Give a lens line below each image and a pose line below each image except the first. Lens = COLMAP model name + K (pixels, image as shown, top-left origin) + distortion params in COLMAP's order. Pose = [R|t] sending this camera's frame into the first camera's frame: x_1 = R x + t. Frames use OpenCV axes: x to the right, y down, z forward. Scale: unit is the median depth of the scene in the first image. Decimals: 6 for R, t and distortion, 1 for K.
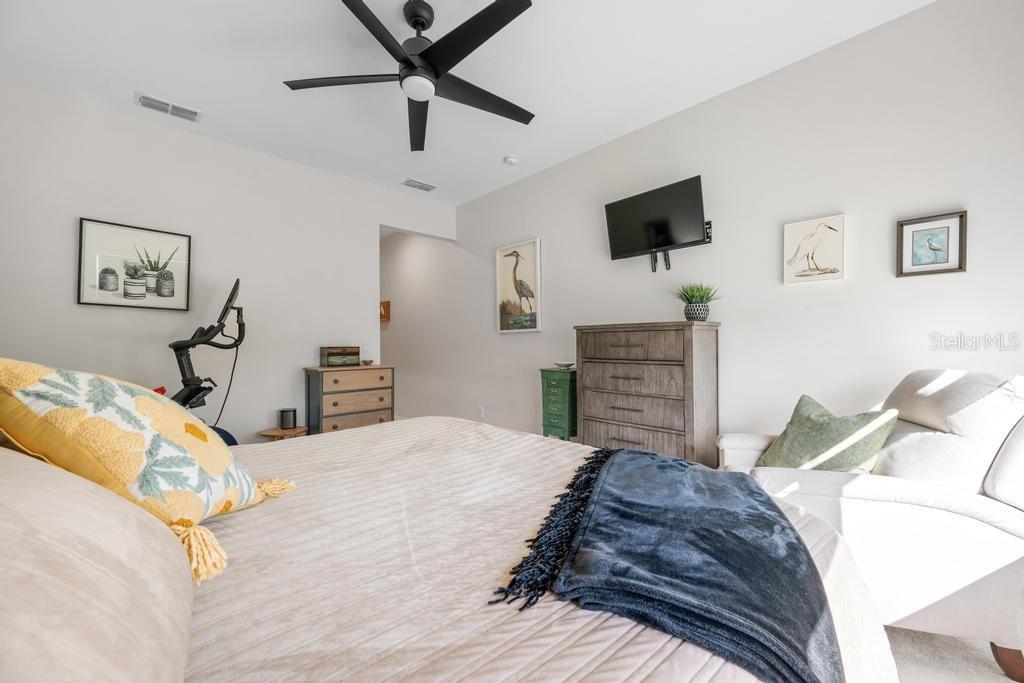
lens RADIAL K [[398.5, 0, 515.1], [0, 398.5, 342.1], [0, 0, 1]] dist [-0.000022, -0.000126]
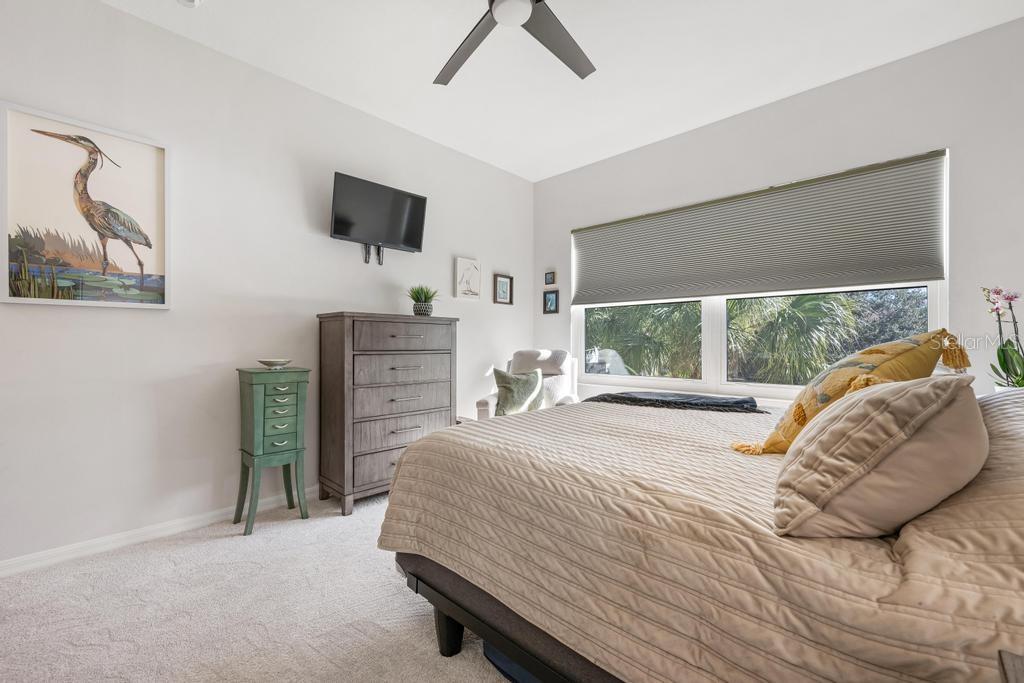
lens RADIAL K [[422.4, 0, 512.3], [0, 422.4, 340.9], [0, 0, 1]] dist [-0.000203, -0.000025]
pose [[-0.040051, 0.012574, 0.999118, -0.698130], [-0.005646, 0.999902, -0.012810, 0.027435], [-0.999182, -0.006154, -0.039976, 0.665506]]
